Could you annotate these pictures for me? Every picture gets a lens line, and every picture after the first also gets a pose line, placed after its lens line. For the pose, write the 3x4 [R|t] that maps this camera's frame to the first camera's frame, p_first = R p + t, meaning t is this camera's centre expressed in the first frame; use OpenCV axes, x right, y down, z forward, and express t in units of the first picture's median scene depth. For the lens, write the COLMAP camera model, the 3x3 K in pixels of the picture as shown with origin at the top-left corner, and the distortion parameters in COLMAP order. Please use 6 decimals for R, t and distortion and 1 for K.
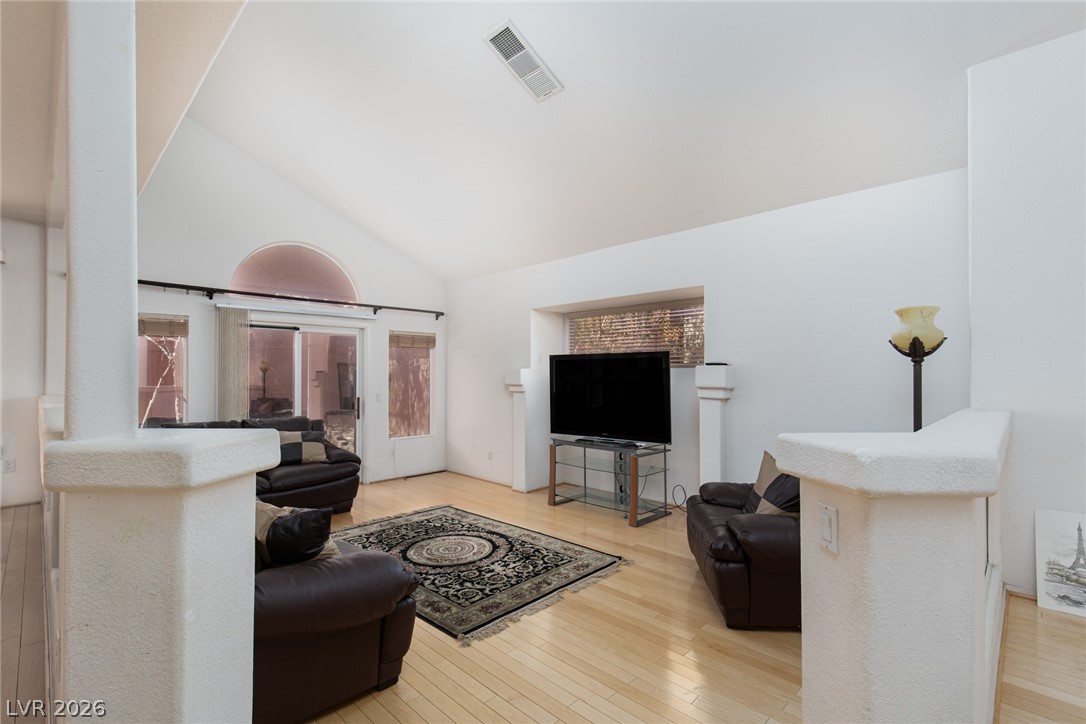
lens RADIAL K [[490.5, 0, 539.8], [0, 490.5, 365.7], [0, 0, 1]] dist [0.001980, 0.000161]
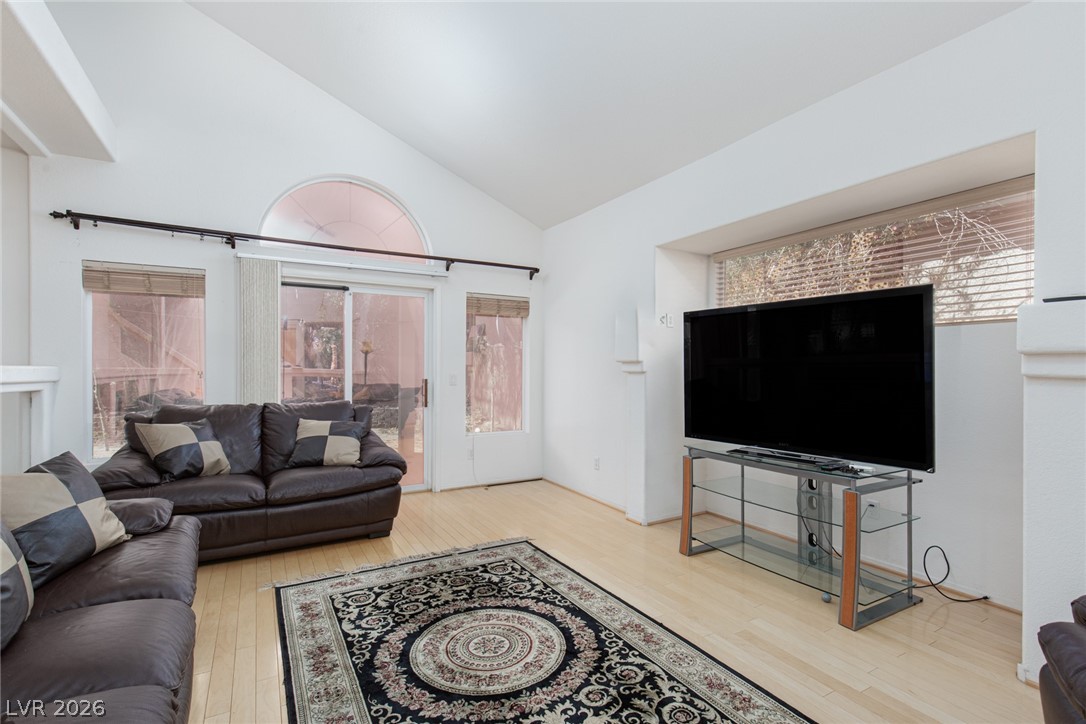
lens RADIAL K [[504.2, 0, 543.0], [0, 504.2, 362.0], [0, 0, 1]] dist [-0.000330, 0.000071]
pose [[0.964357, 0.003333, -0.264583, 0.018304], [-0.002377, 0.999989, 0.003932, 0.043947], [0.264593, -0.003163, 0.964355, 0.376290]]
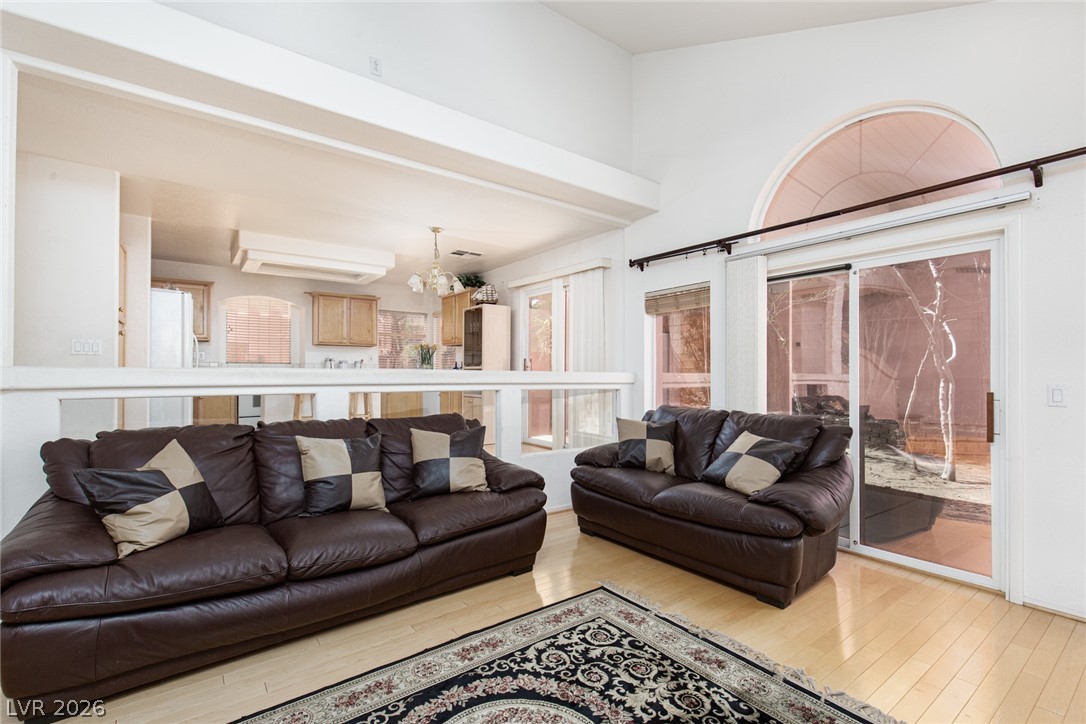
lens RADIAL K [[490.5, 0, 539.8], [0, 490.5, 365.7], [0, 0, 1]] dist [0.001980, 0.000161]
pose [[-0.151259, -0.013777, -0.988398, 0.154809], [0.013957, 0.999773, -0.016072, 0.054355], [0.988396, -0.016226, -0.151033, 0.867276]]
